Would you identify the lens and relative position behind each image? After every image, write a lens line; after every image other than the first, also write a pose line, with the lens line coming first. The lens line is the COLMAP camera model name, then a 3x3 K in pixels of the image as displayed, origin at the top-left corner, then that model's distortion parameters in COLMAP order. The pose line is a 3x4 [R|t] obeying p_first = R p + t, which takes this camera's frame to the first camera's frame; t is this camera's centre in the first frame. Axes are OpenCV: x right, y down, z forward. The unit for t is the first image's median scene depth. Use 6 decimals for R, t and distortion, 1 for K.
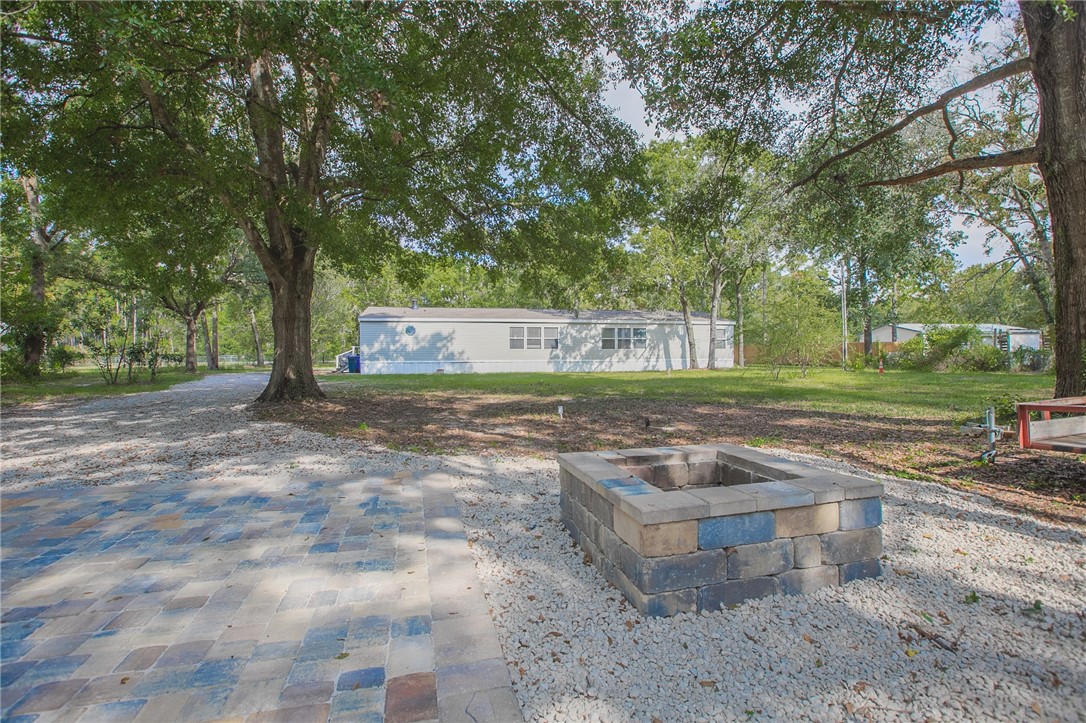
lens RADIAL K [[500.7, 0, 541.9], [0, 500.7, 358.3], [0, 0, 1]] dist [-0.052281, 0.019956]
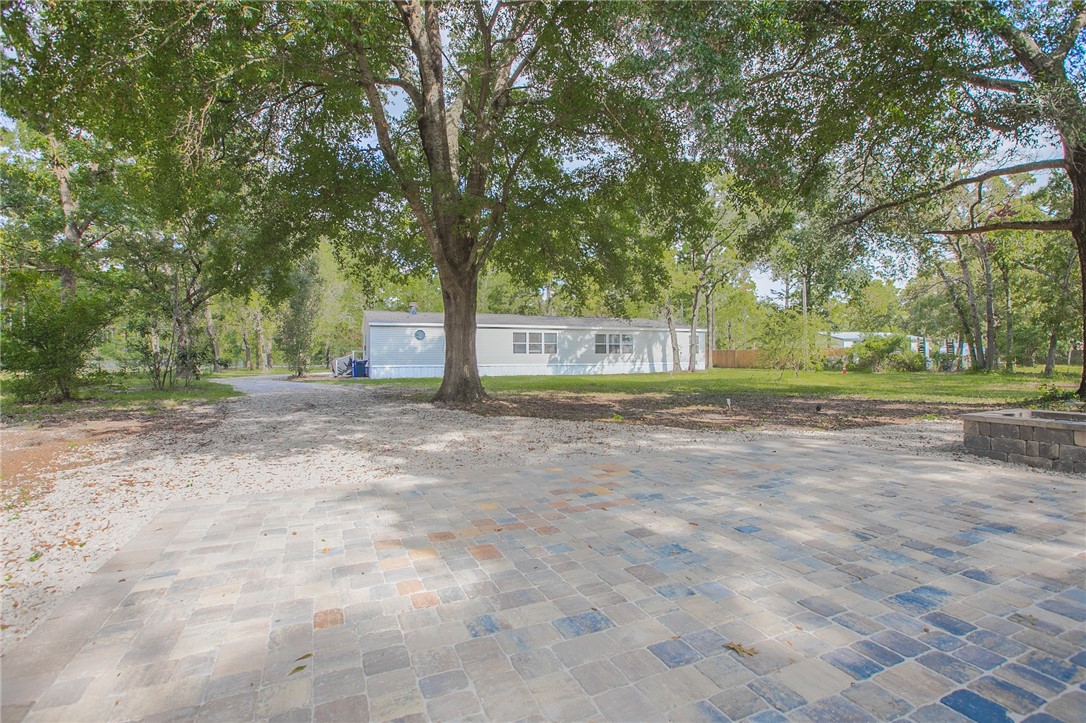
lens RADIAL K [[500.7, 0, 541.9], [0, 500.7, 358.3], [0, 0, 1]] dist [-0.052281, 0.019956]
pose [[0.983909, -0.000627, 0.178667, -0.186827], [0.002234, 0.999959, -0.008791, 0.001562], [-0.178654, 0.009049, 0.983870, -0.044584]]
